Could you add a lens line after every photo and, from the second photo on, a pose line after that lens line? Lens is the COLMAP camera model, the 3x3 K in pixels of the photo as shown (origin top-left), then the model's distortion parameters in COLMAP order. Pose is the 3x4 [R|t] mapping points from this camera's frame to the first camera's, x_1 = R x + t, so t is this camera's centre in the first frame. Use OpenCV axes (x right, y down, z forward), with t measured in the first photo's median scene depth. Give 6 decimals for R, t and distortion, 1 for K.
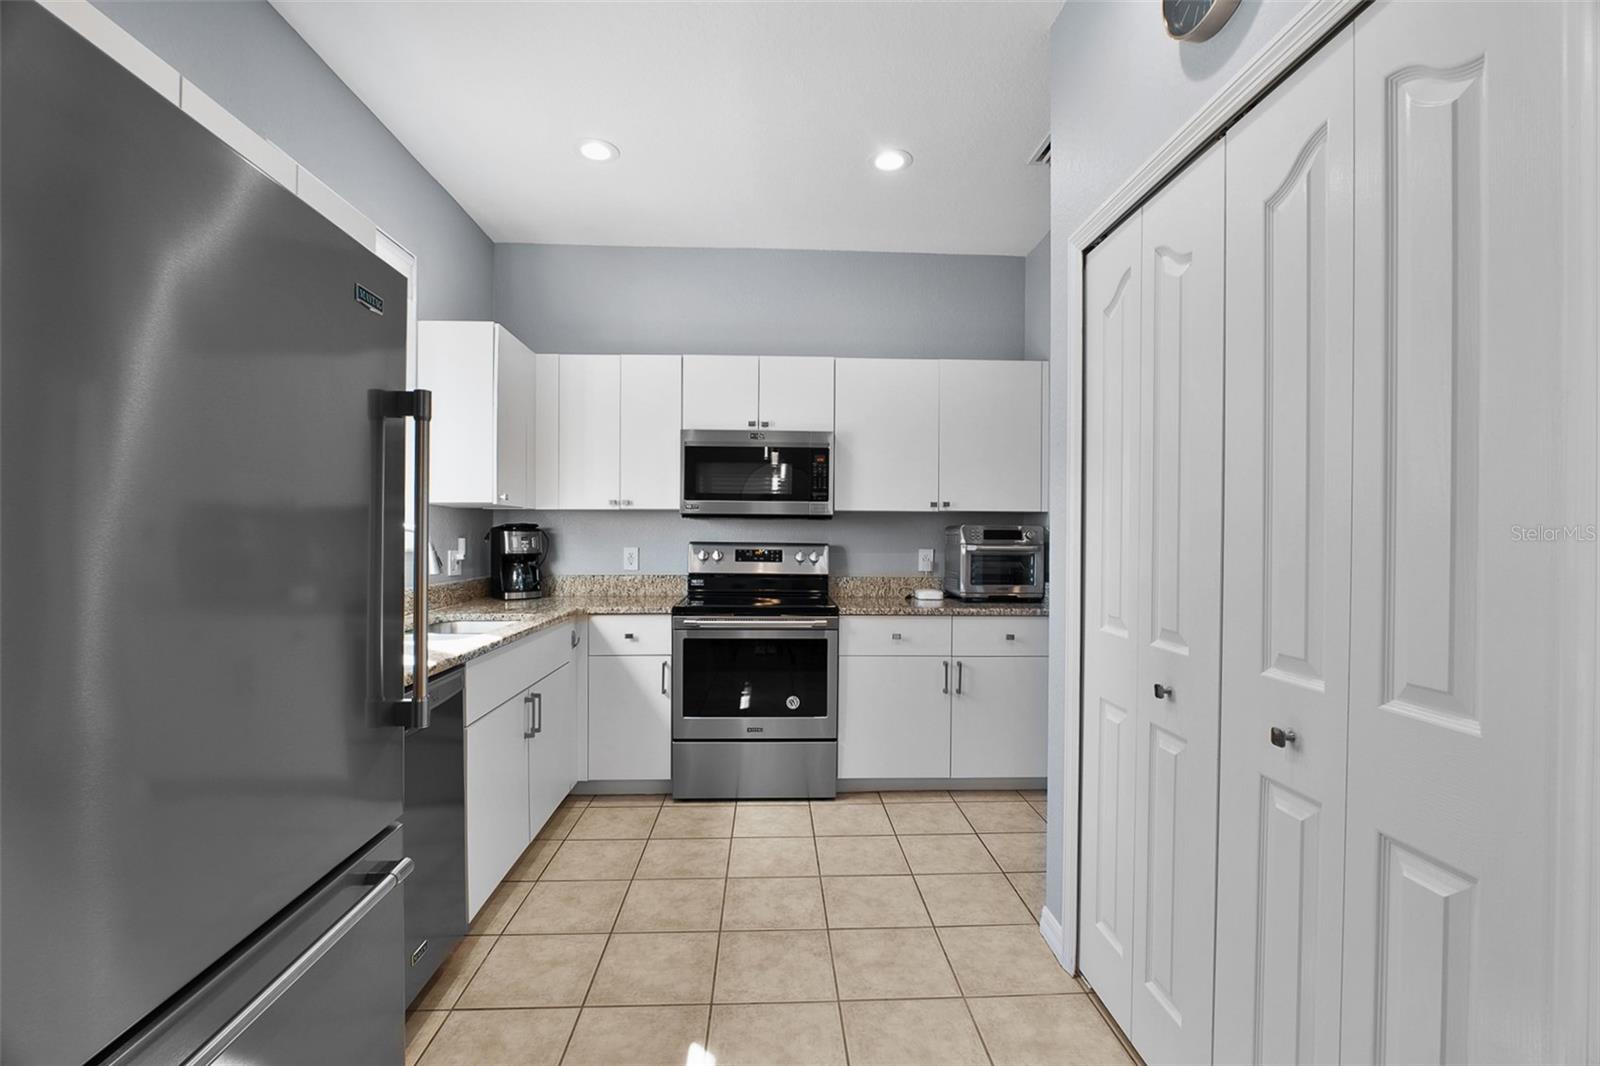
lens RADIAL K [[703.7, 0, 787.9], [0, 703.7, 537.3], [0, 0, 1]] dist [-0.021035, 0.003792]
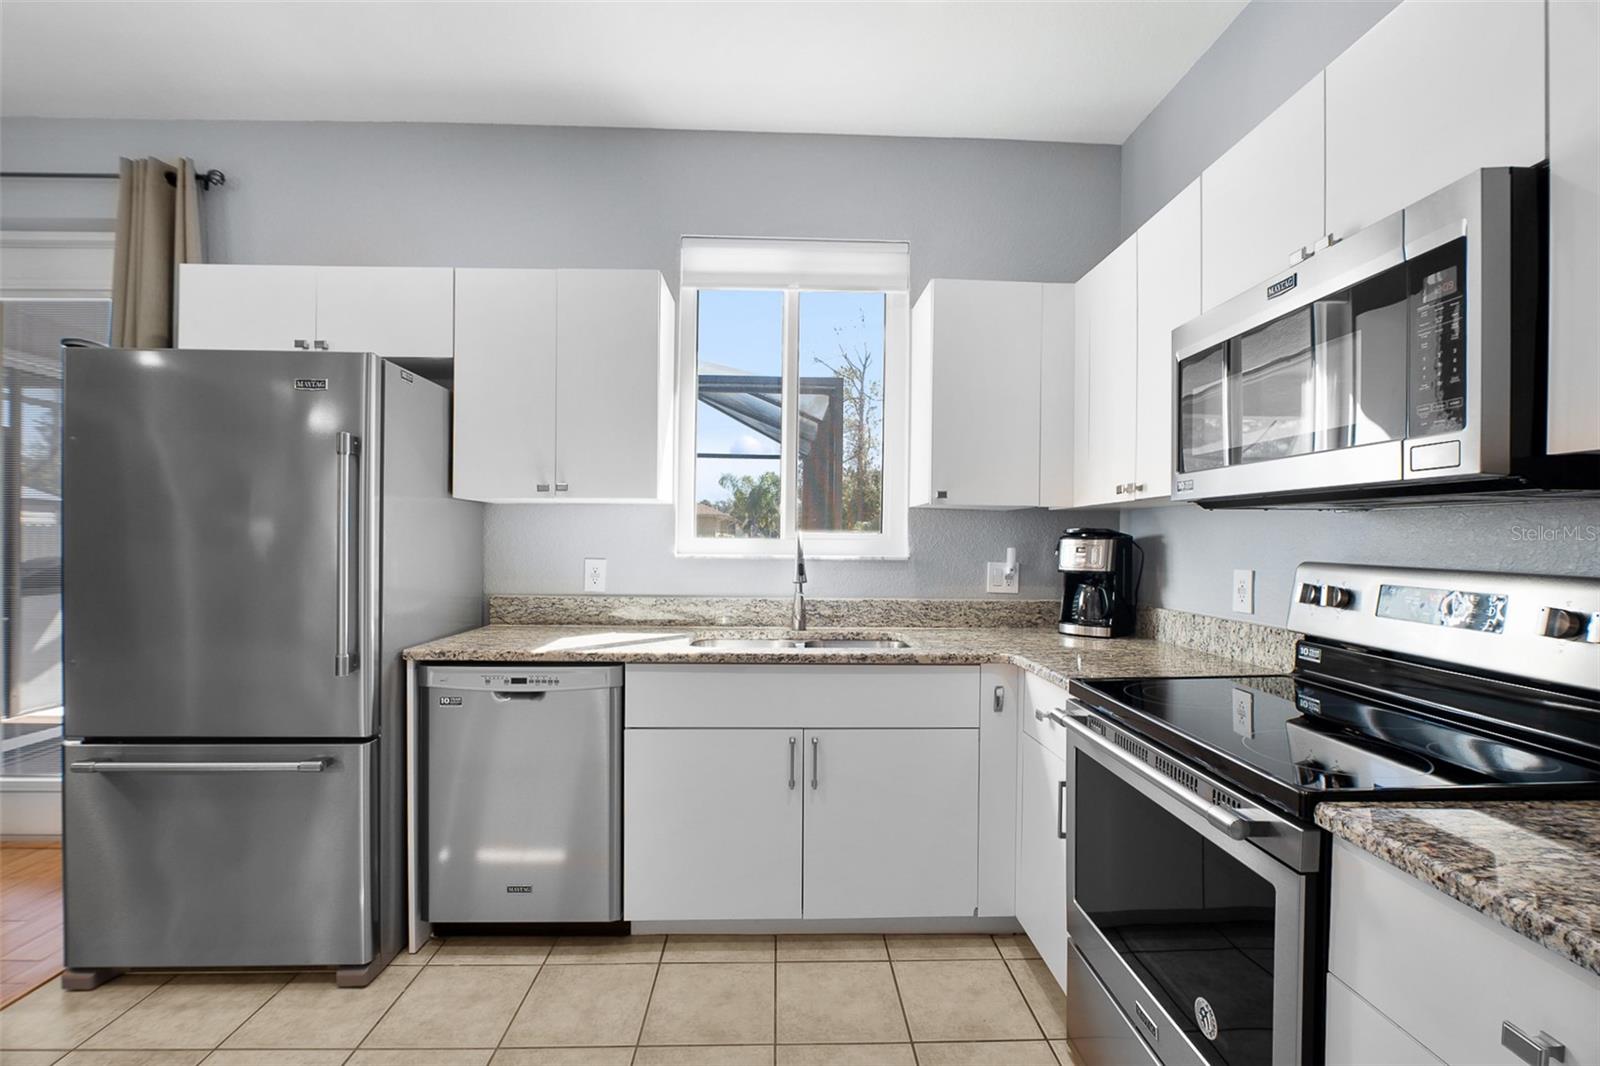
lens RADIAL K [[703.7, 0, 804.2], [0, 703.7, 539.3], [0, 0, 1]] dist [-0.021035, 0.003792]
pose [[0.005104, 0.000115, -0.999987, 0.357965], [-0.012238, 0.999925, 0.000052, -0.005145], [0.999912, 0.012238, 0.005105, 0.790668]]
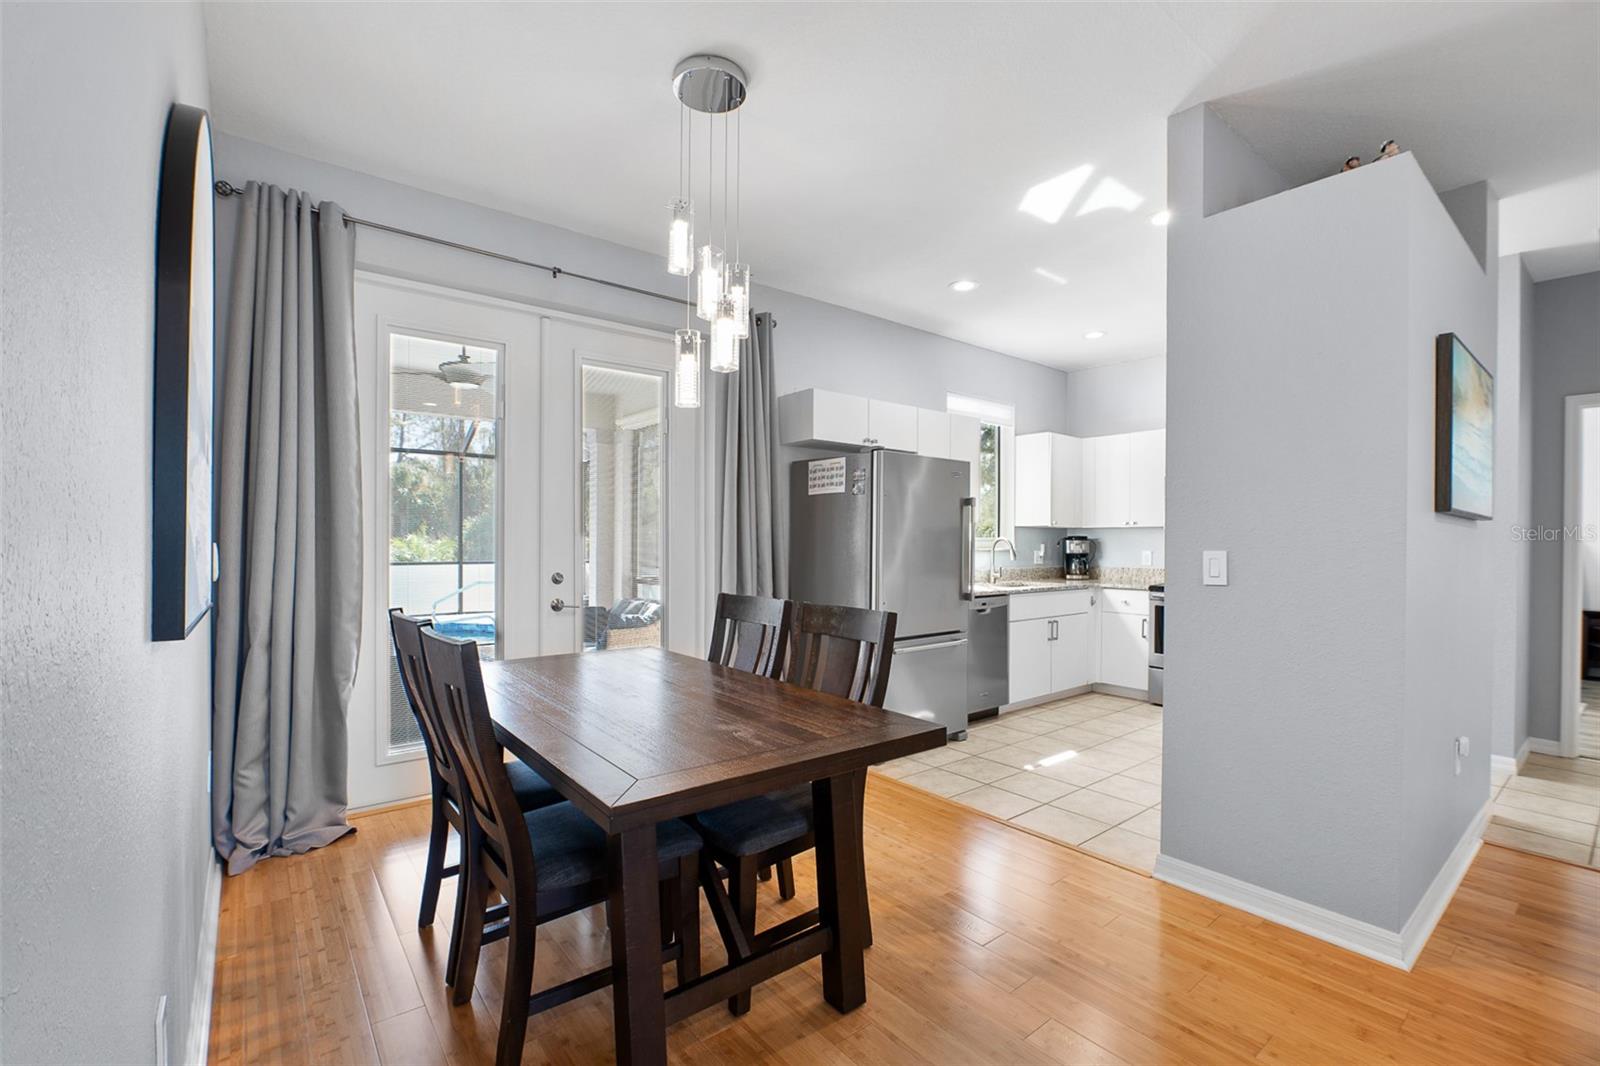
lens RADIAL K [[703.7, 0, 791.7], [0, 703.7, 534.1], [0, 0, 1]] dist [-0.021035, 0.003792]
pose [[0.592786, -0.004204, -0.805349, 0.663008], [-0.006442, 0.999930, -0.009961, -0.002478], [0.805334, 0.011093, 0.592717, -0.661764]]
